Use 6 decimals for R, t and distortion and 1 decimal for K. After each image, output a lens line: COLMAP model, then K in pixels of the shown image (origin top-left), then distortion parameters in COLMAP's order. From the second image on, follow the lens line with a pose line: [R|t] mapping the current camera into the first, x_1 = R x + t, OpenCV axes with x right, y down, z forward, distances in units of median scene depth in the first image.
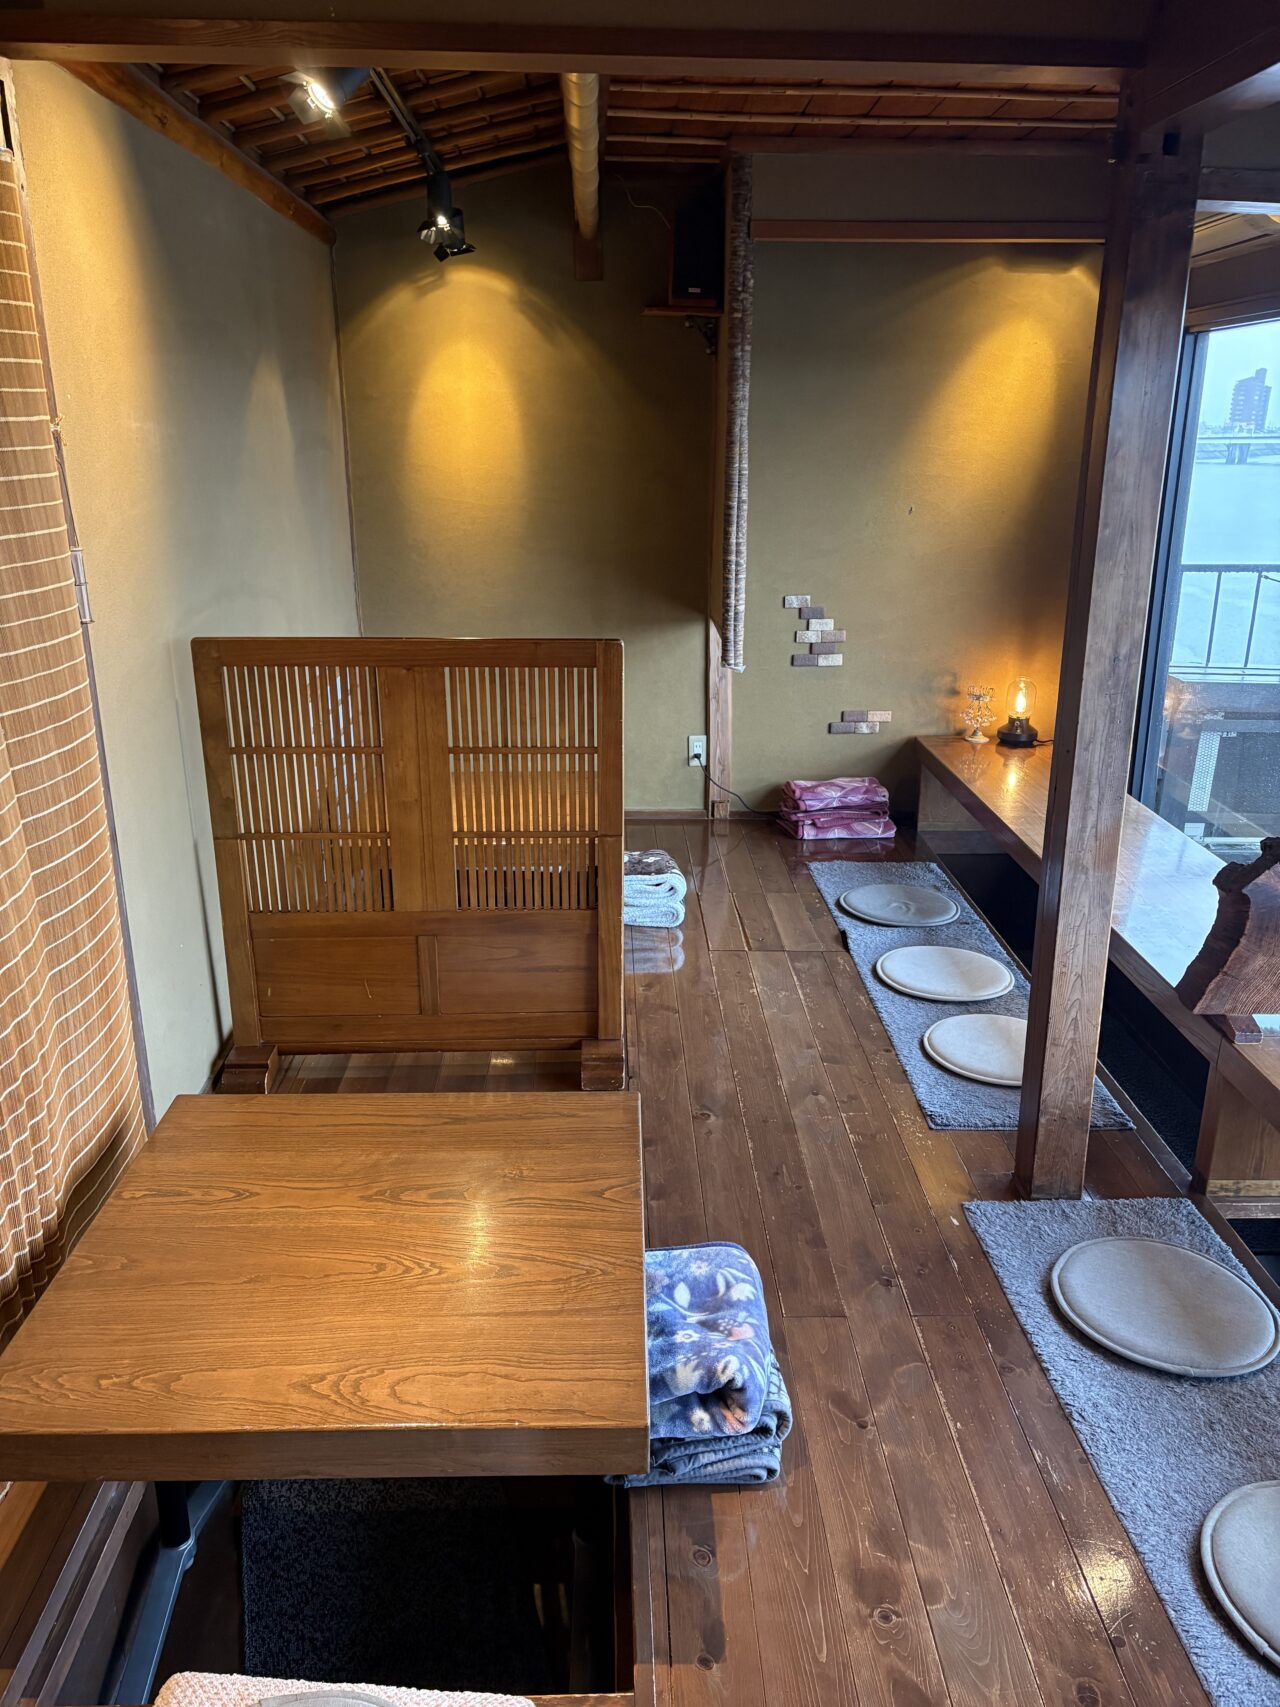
lens RADIAL K [[1284.1, 0, 638.8], [0, 1284.1, 861.5], [0, 0, 1]] dist [0.038732, -0.037601]
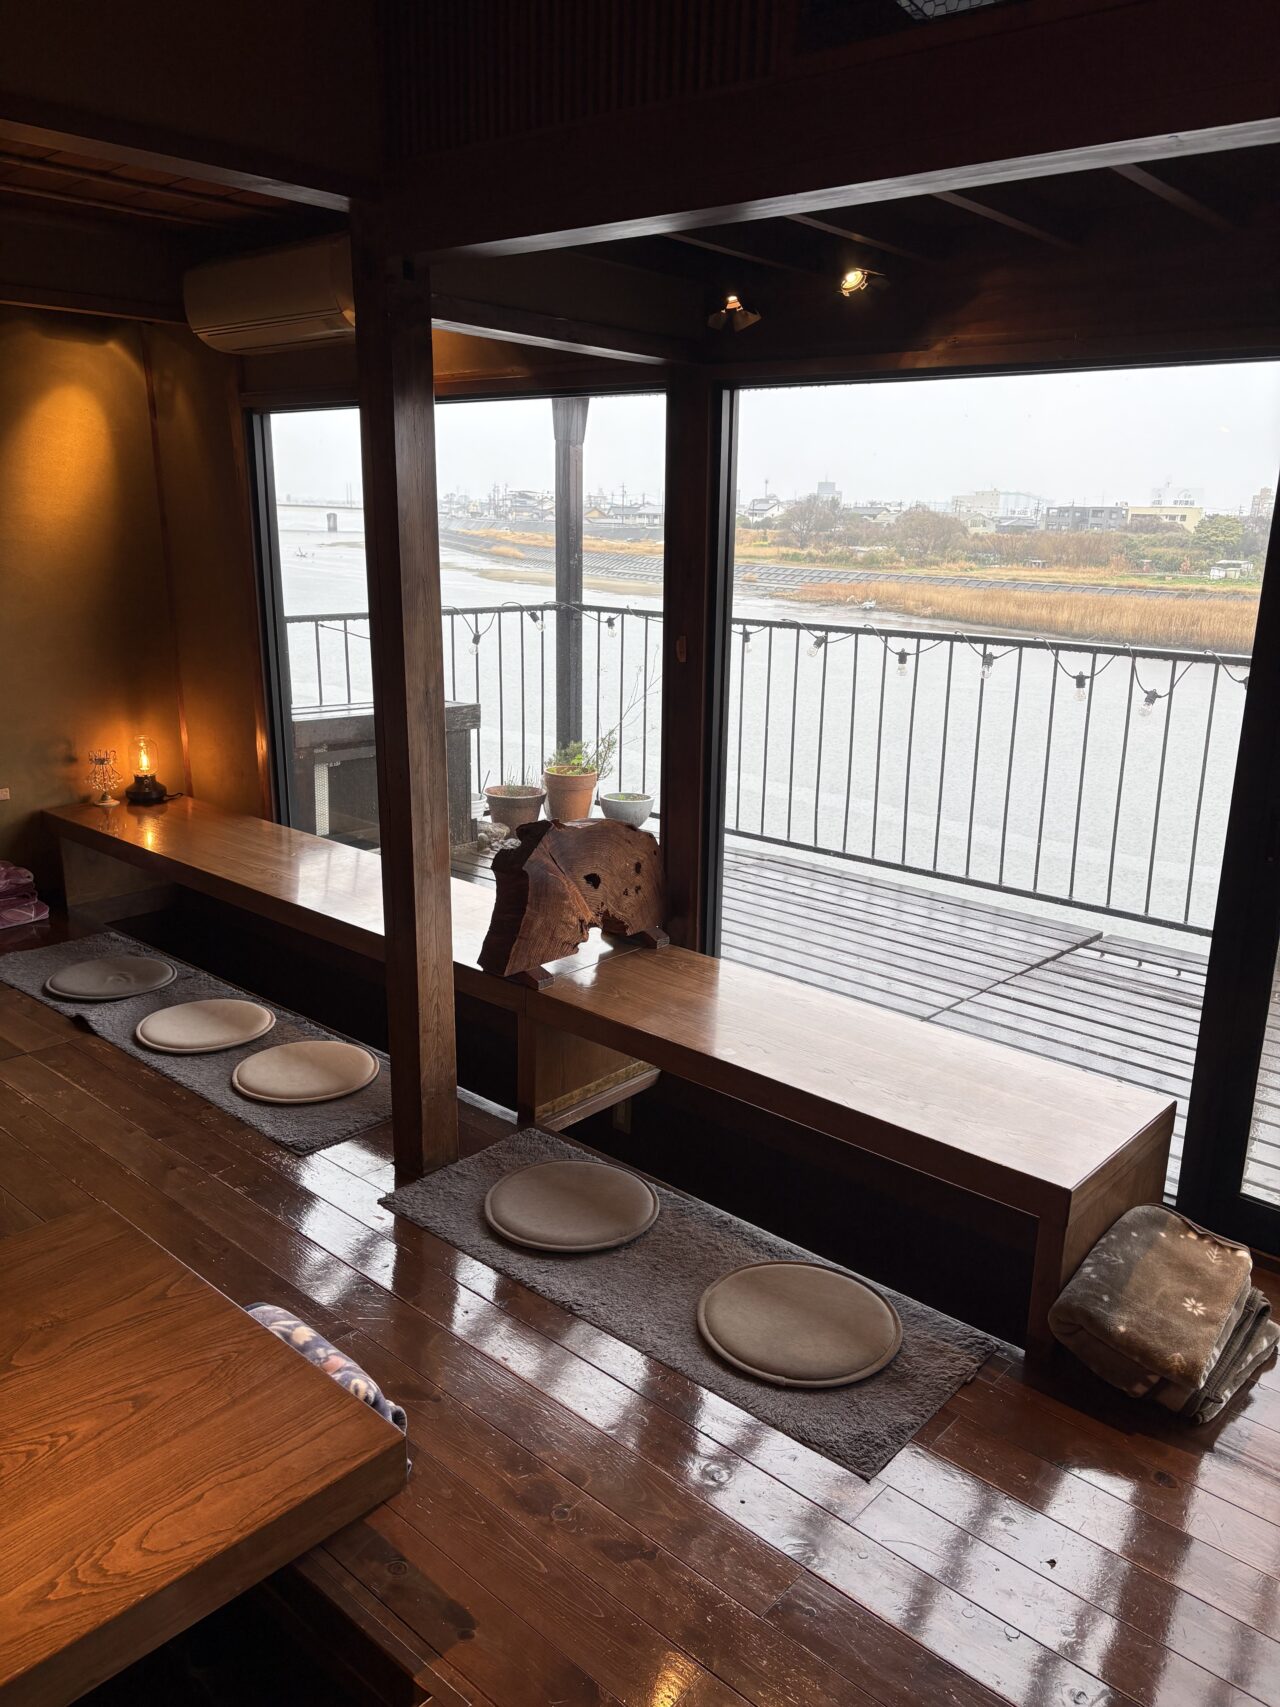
lens RADIAL K [[1284.1, 0, 638.8], [0, 1284.1, 861.5], [0, 0, 1]] dist [0.038732, -0.037601]
pose [[0.696258, -0.187760, 0.692800, -0.215956], [0.218137, 0.974881, 0.044982, -0.010588], [-0.683843, 0.119807, 0.719726, 0.024482]]
